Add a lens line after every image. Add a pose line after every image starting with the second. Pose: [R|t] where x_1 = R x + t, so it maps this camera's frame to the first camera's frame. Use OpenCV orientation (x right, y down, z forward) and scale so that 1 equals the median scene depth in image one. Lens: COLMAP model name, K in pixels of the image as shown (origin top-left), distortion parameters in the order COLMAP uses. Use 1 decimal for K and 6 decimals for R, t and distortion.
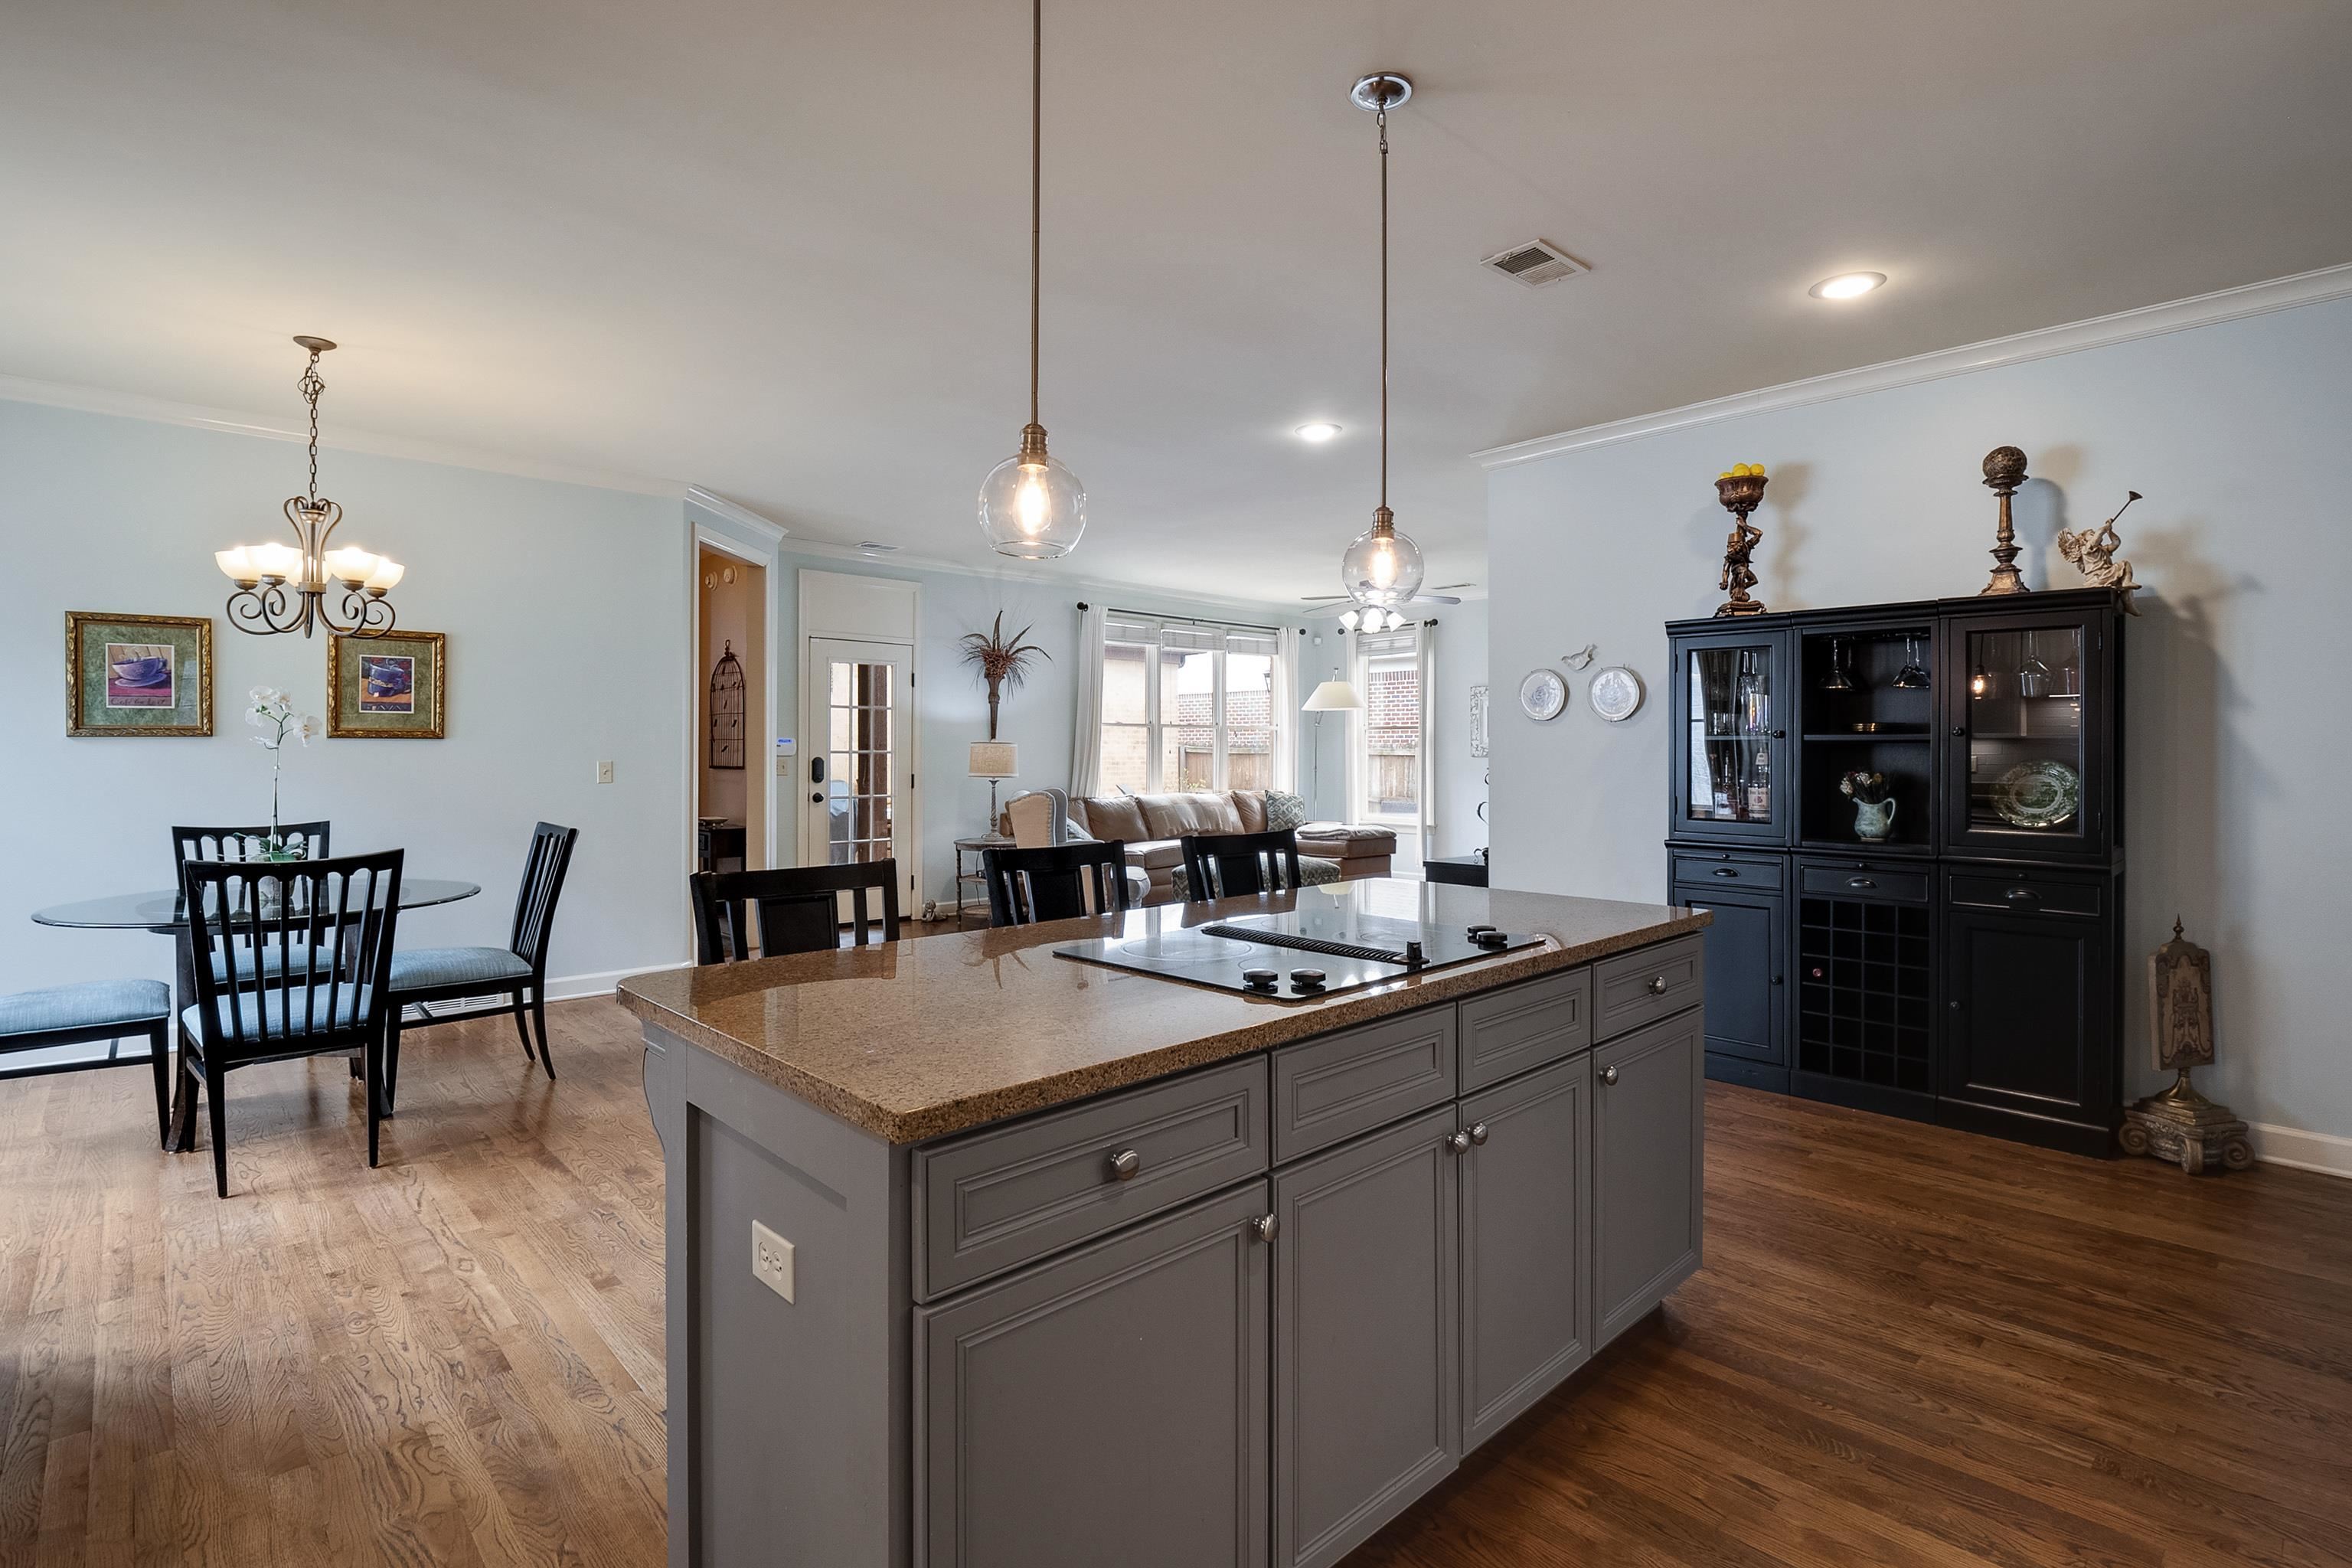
lens RADIAL K [[1125.5, 0, 1171.1], [0, 1125.5, 747.1], [0, 0, 1]] dist [-0.001339, -0.000349]
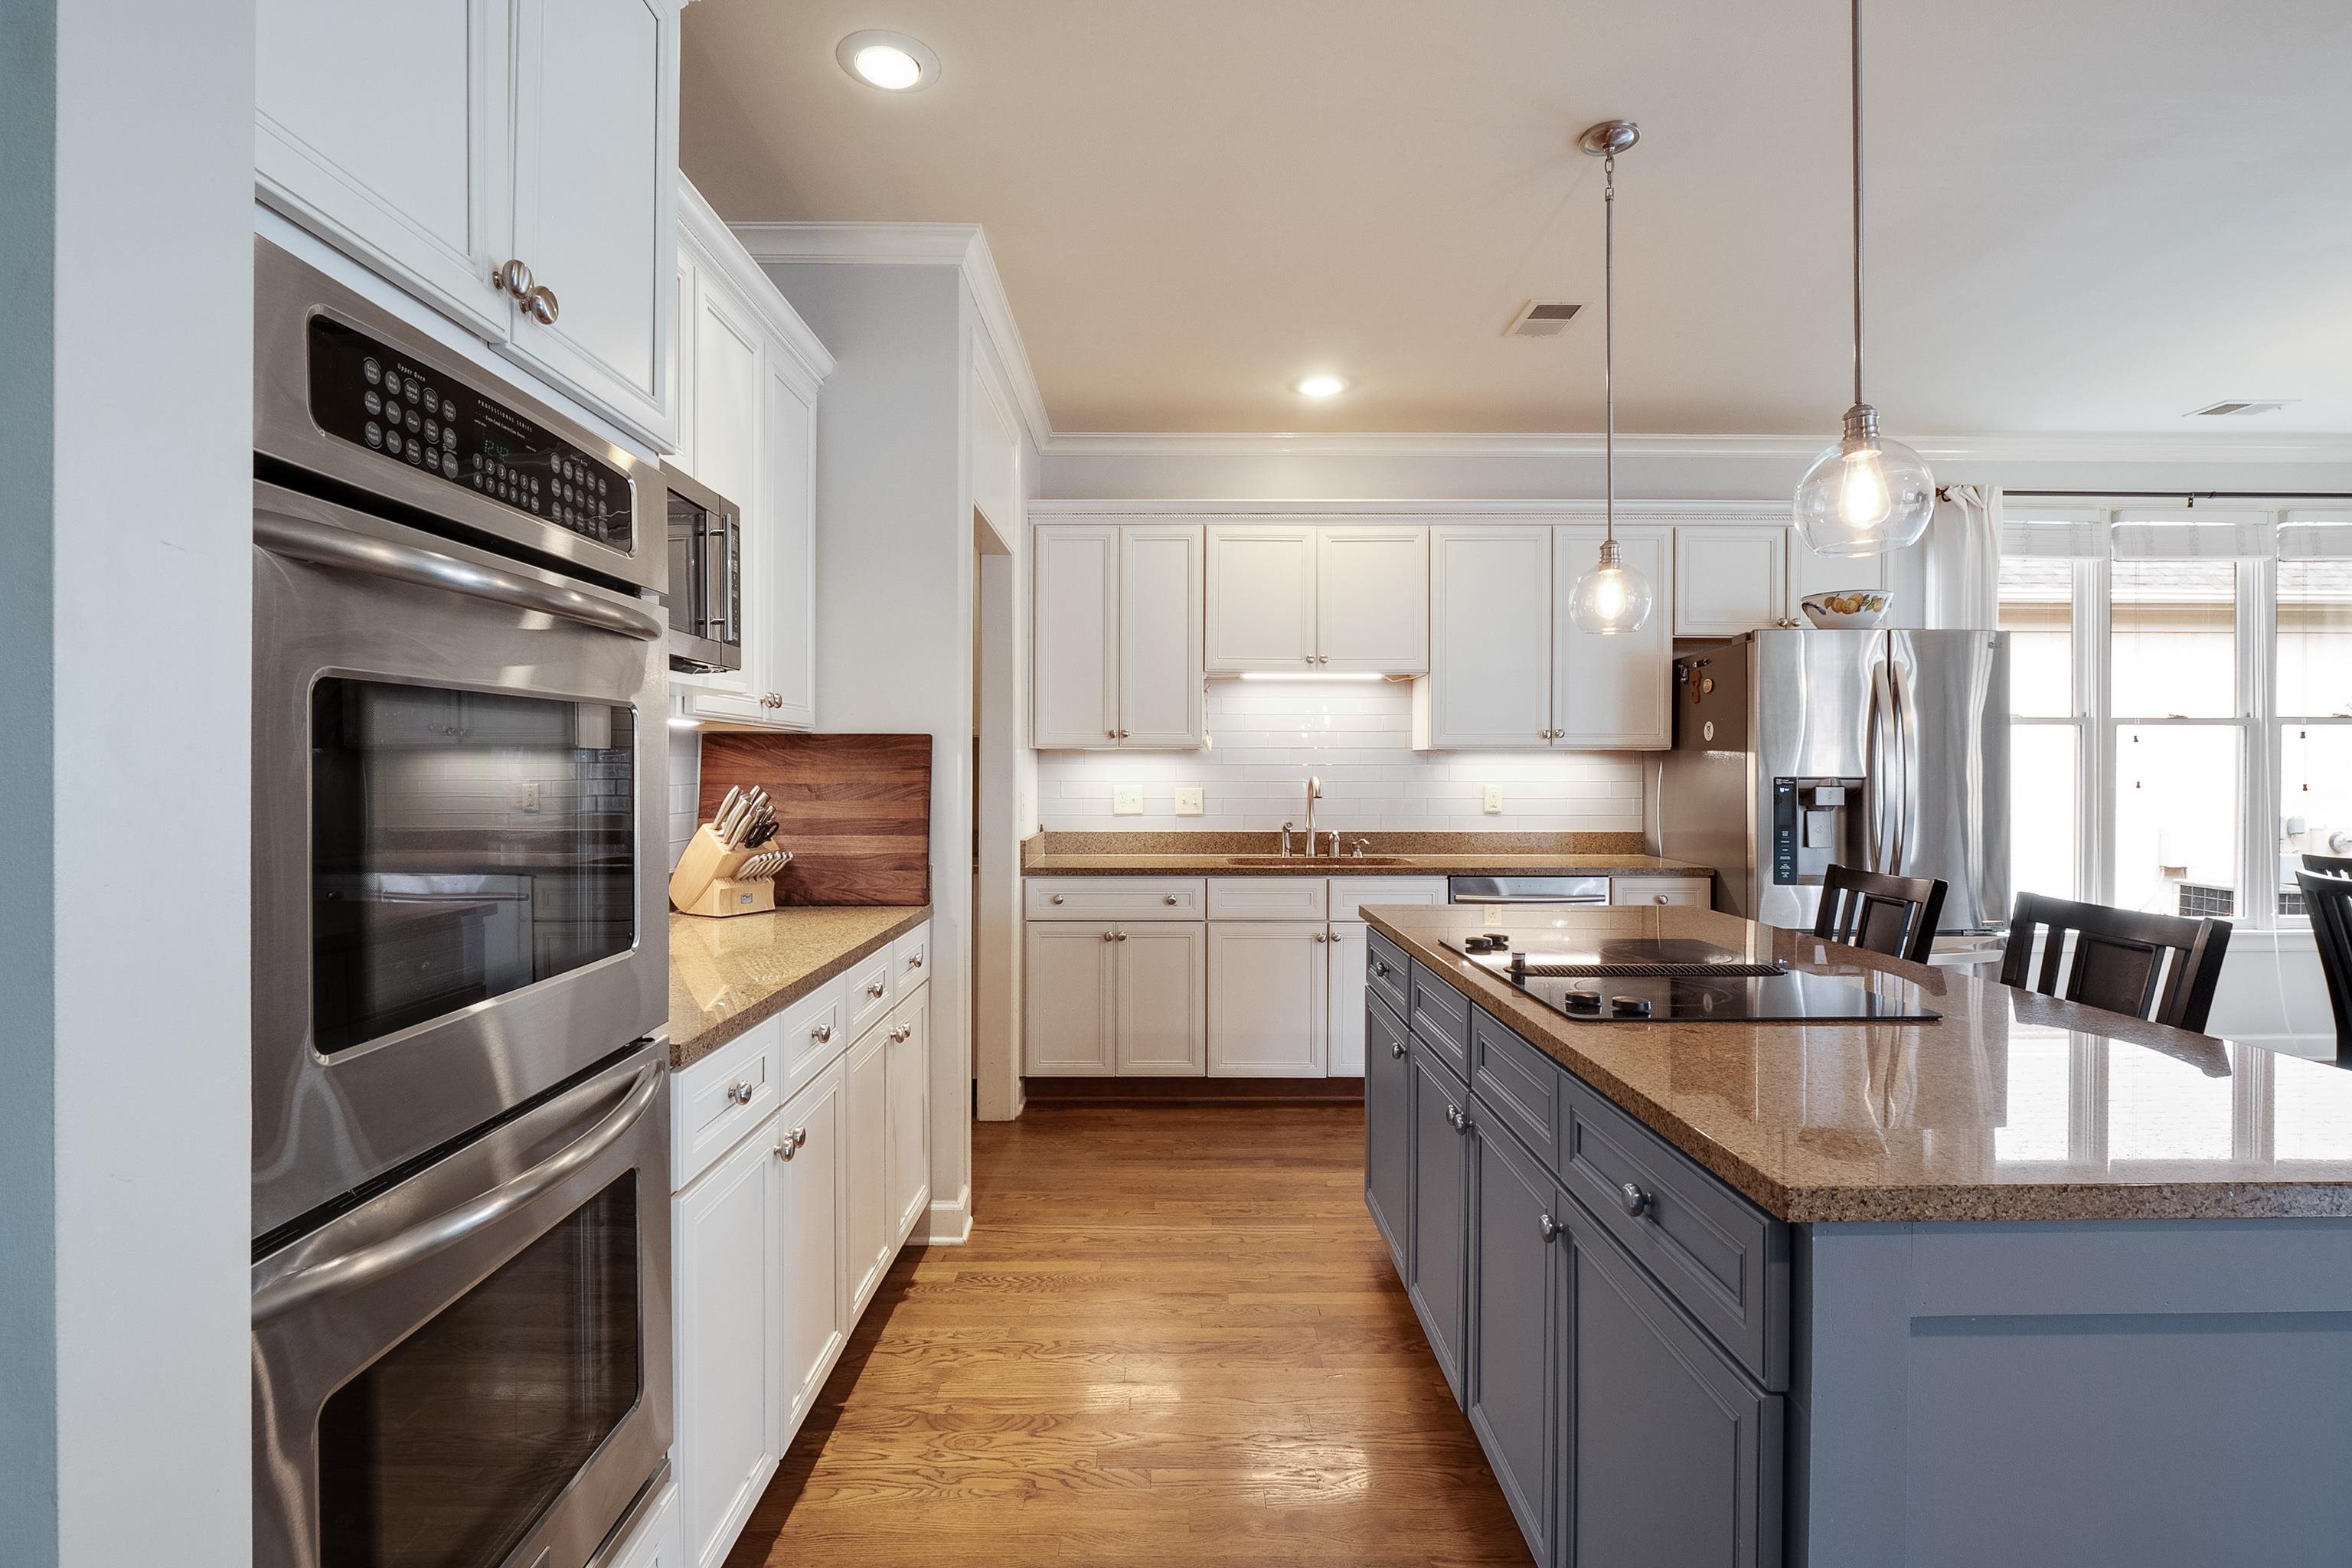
lens RADIAL K [[1108.2, 0, 1168.3], [0, 1108.2, 774.6], [0, 0, 1]] dist [0.003041, -0.017076]
pose [[-0.684067, 0.000461, -0.729419, 0.453952], [-0.000476, 0.999999, 0.001078, 0.000962], [0.729419, 0.001084, -0.684066, 0.556229]]
